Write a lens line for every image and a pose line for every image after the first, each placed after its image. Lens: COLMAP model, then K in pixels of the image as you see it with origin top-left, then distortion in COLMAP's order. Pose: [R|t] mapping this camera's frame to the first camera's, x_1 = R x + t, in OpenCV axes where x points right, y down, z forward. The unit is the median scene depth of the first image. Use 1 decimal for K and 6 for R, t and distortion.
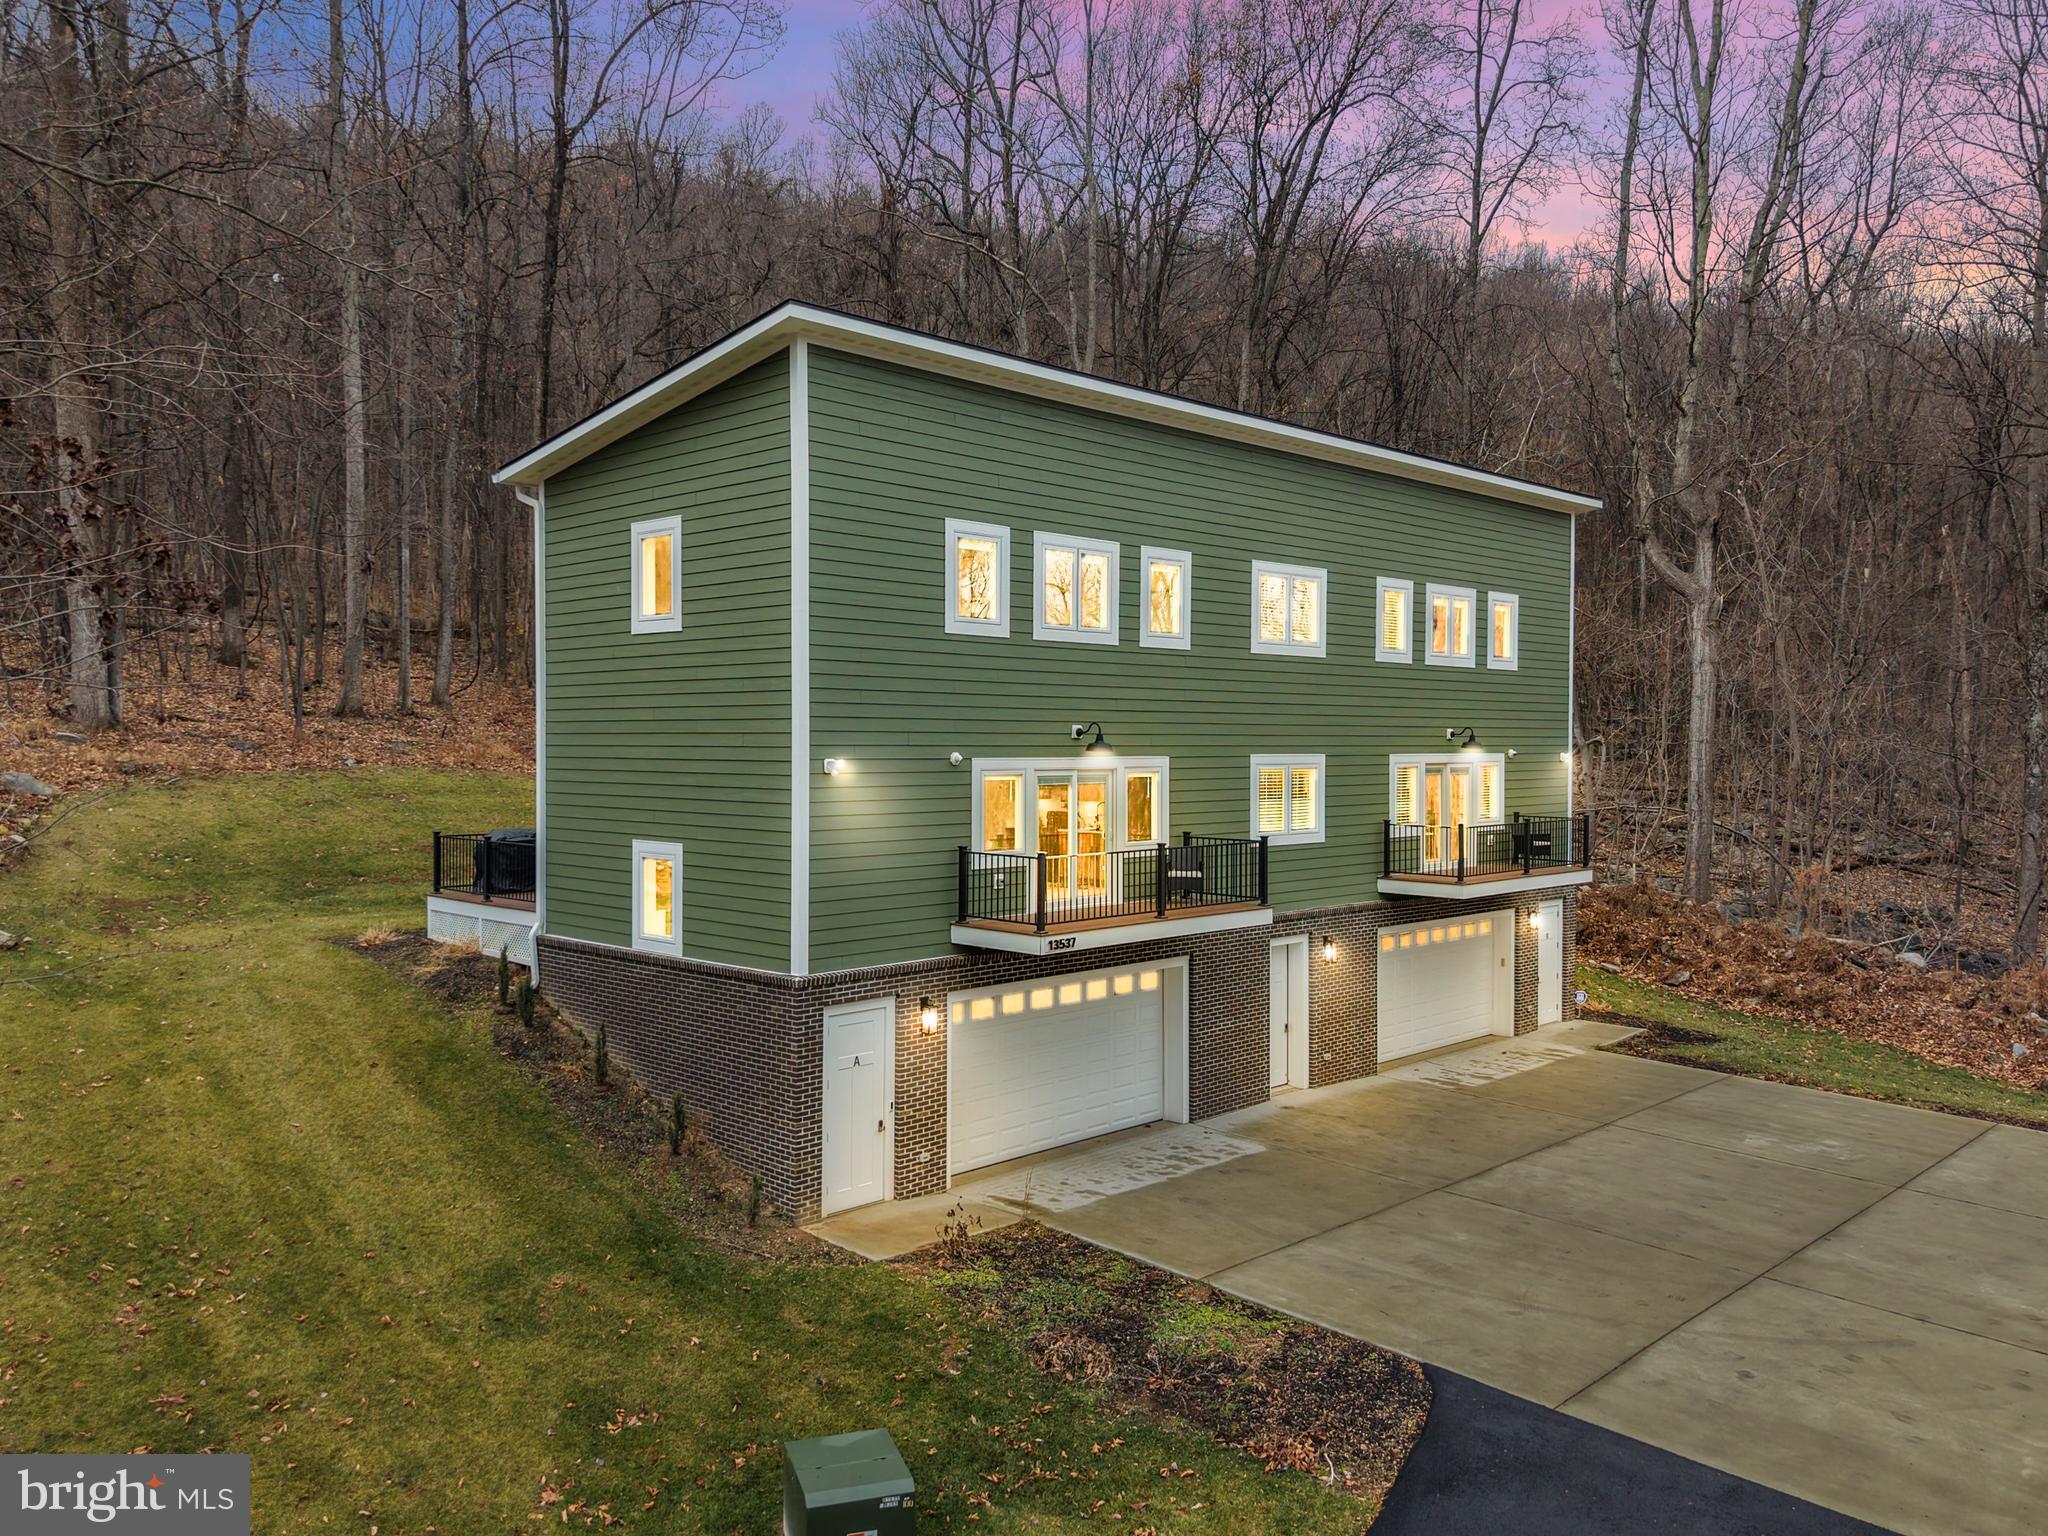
lens RADIAL K [[1553.6, 0, 1025.5], [0, 1553.6, 748.2], [0, 0, 1]] dist [0.010954, -0.015350]
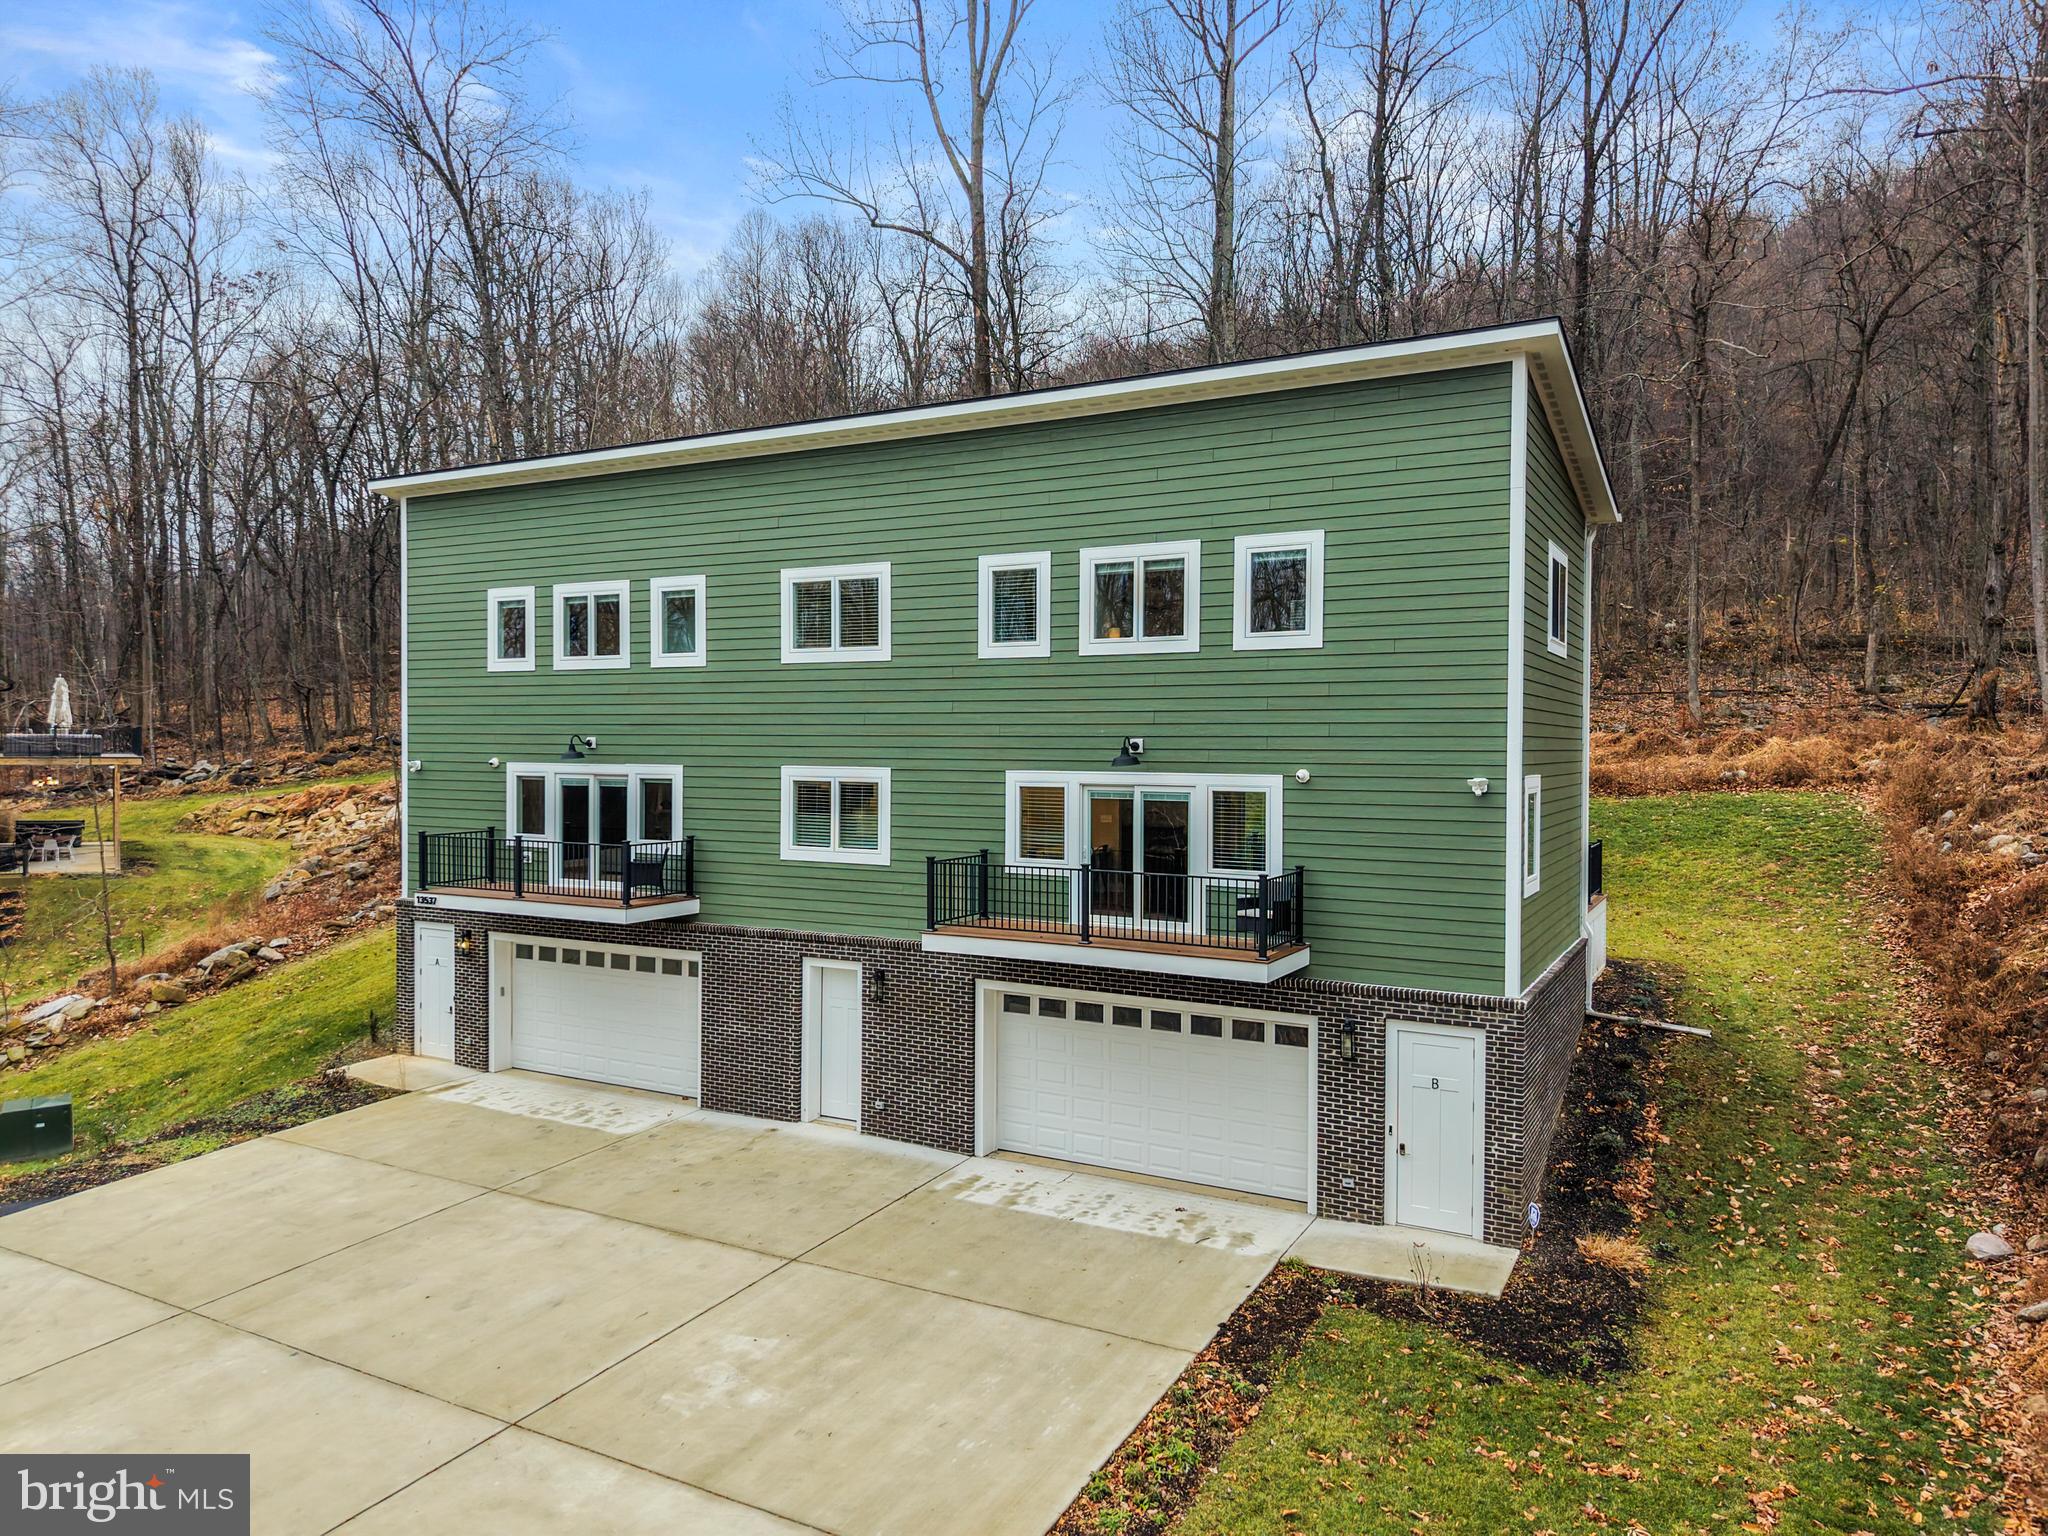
lens RADIAL K [[1392.4, 0, 1046.7], [0, 1392.4, 750.3], [0, 0, 1]] dist [0.015507, -0.014640]
pose [[0.285689, 0.006894, -0.958298, 1.314330], [-0.009104, 0.999949, 0.004479, -0.014156], [0.958279, 0.007445, 0.285737, 1.143072]]
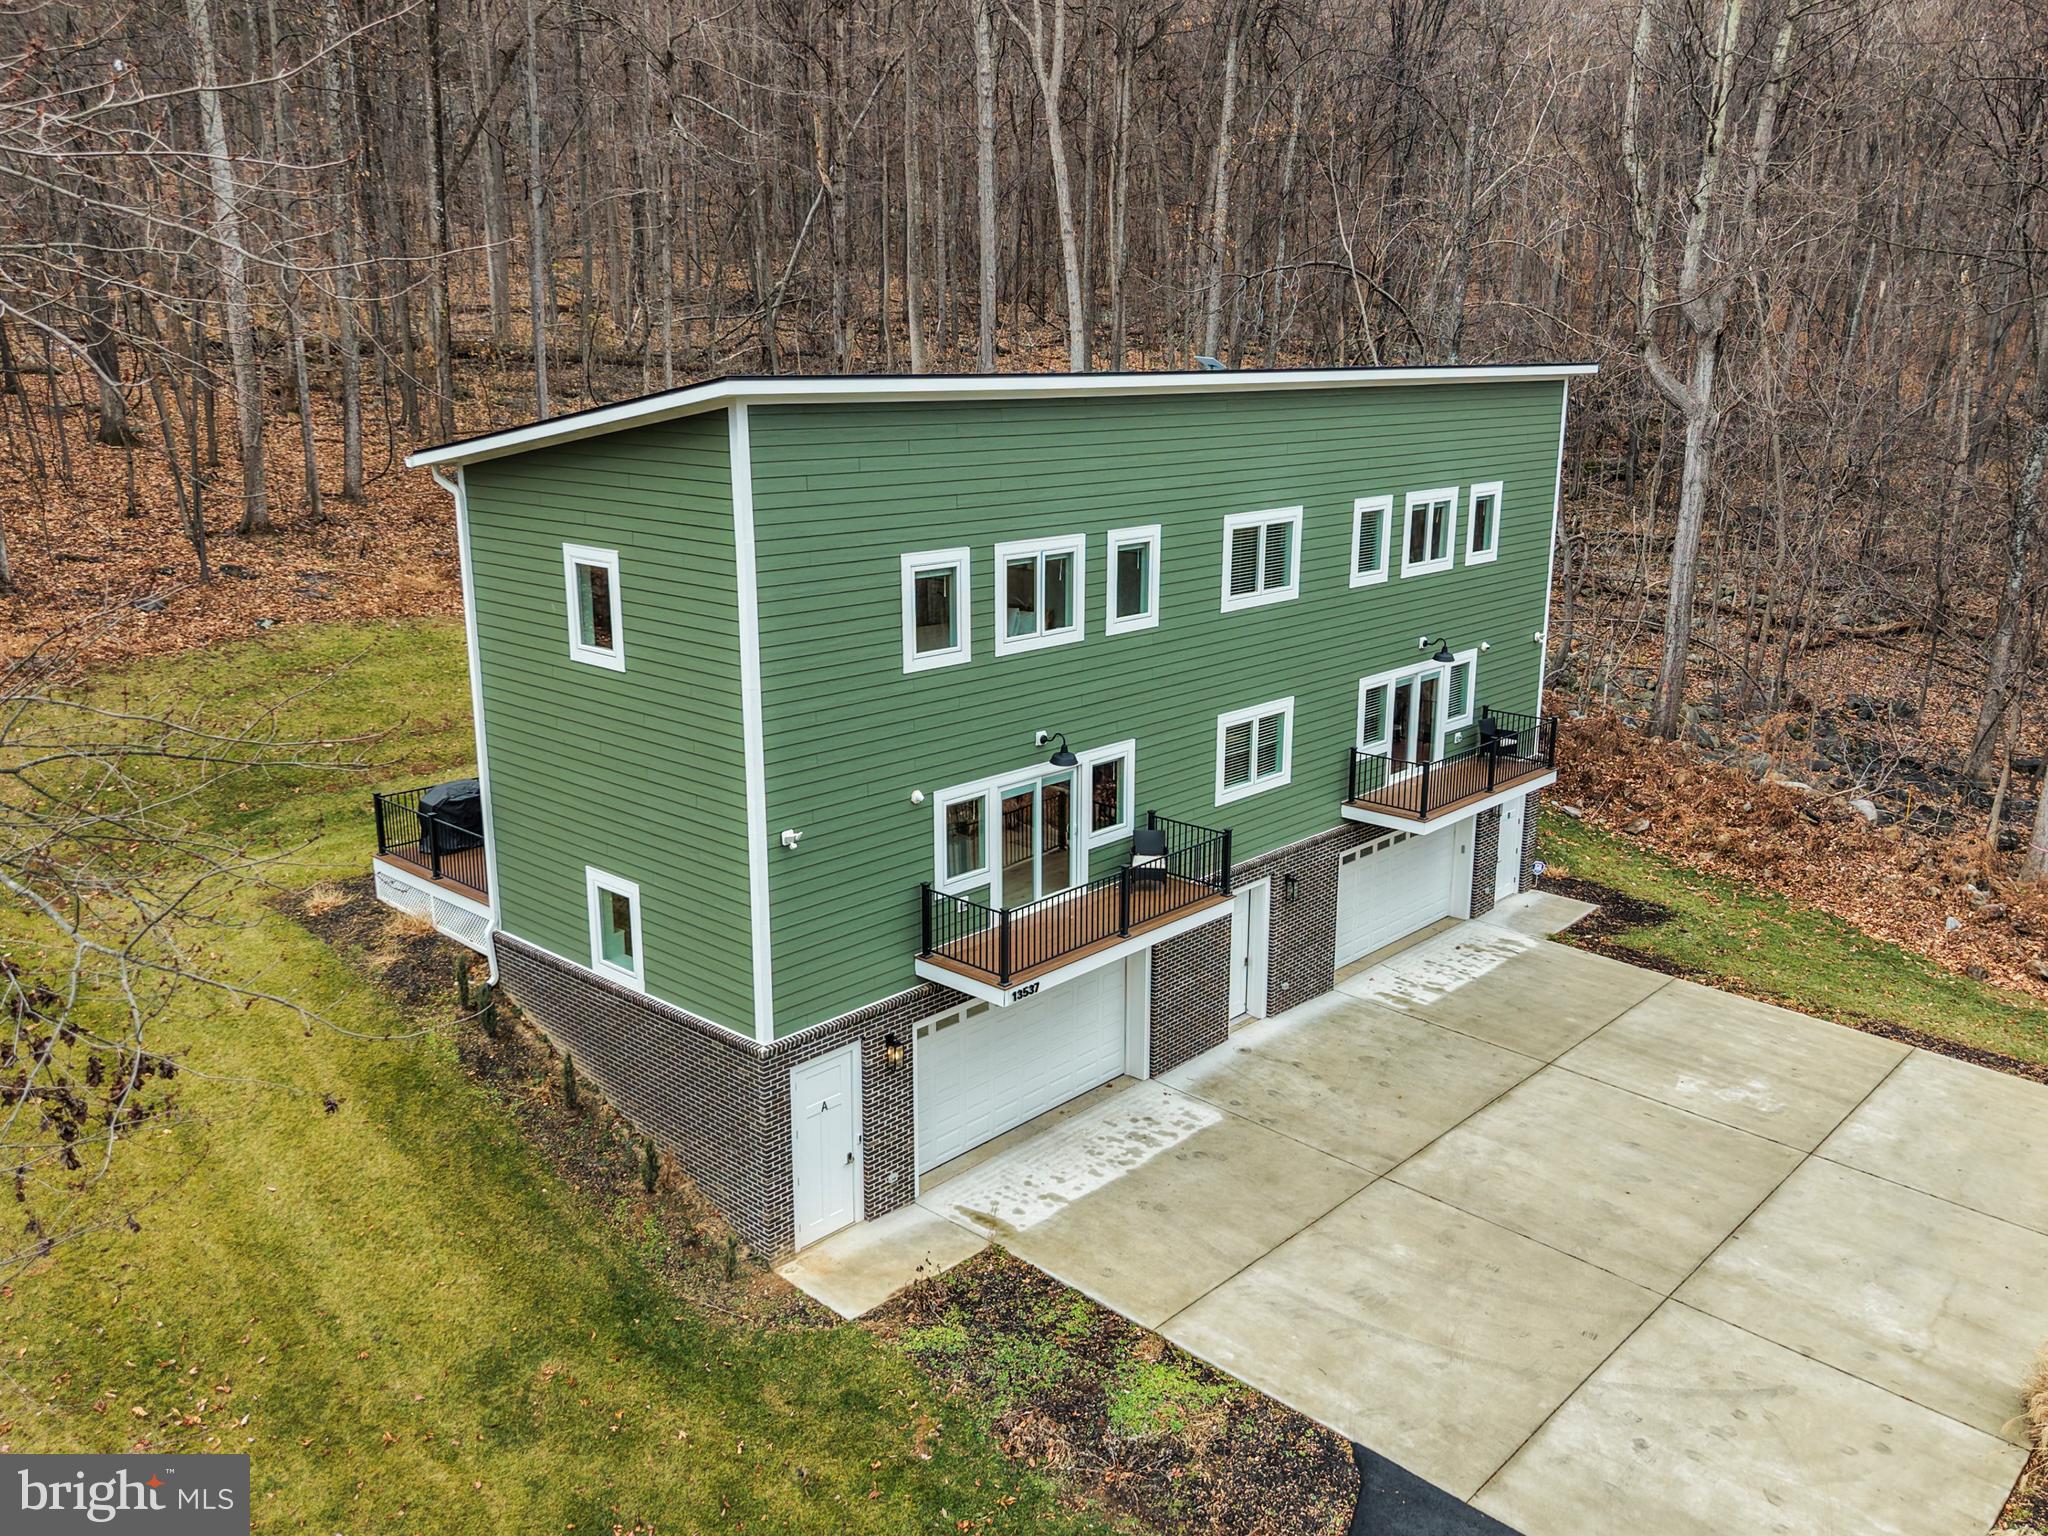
lens RADIAL K [[1632.5, 0, 1073.1], [0, 1632.5, 741.3], [0, 0, 1]] dist [0.016033, -0.023756]
pose [[0.998729, -0.008039, 0.049765, 0.003185], [-0.003595, 0.973328, 0.229389, -0.271237], [-0.050282, -0.229276, 0.972062, 0.000678]]
